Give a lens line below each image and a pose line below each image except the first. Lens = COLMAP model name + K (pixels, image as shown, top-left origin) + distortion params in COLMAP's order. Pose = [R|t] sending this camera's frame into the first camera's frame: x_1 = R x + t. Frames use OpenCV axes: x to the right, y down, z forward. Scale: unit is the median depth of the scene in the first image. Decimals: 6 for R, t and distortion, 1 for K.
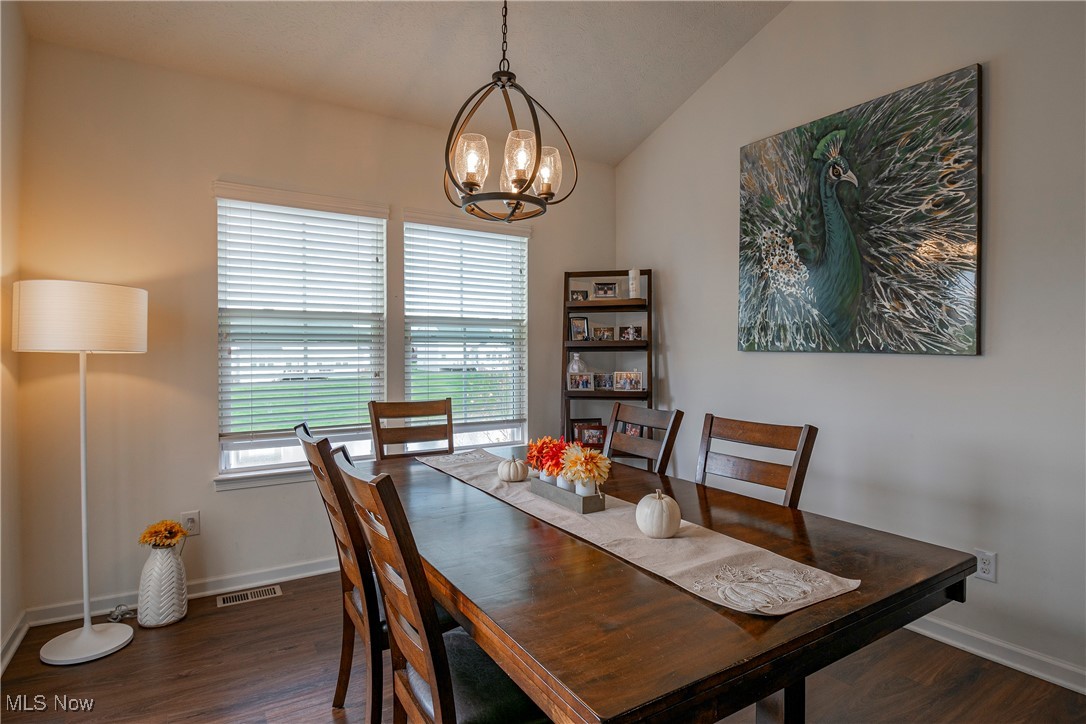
lens RADIAL K [[541.0, 0, 538.3], [0, 541.0, 371.3], [0, 0, 1]] dist [0.001889, -0.027279]
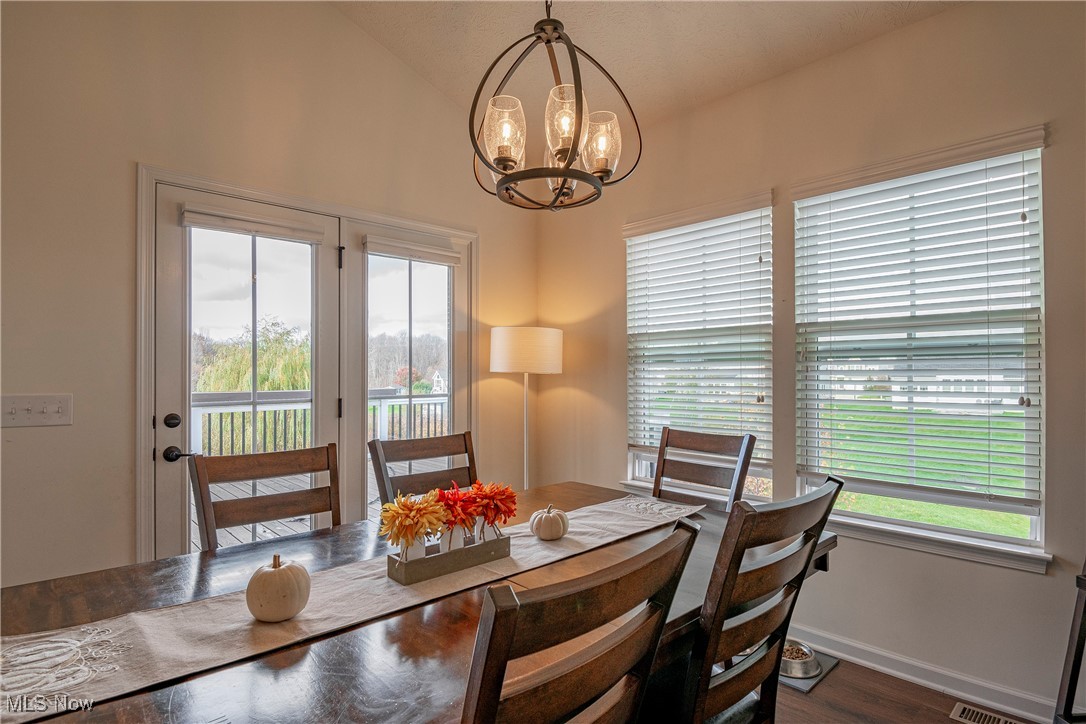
lens RADIAL K [[541.0, 0, 538.3], [0, 541.0, 371.3], [0, 0, 1]] dist [0.001889, -0.027279]
pose [[0.186503, -0.007836, -0.982423, 0.428794], [-0.035482, 0.999262, -0.014706, -0.012402], [0.981813, 0.037601, 0.186087, 0.505549]]
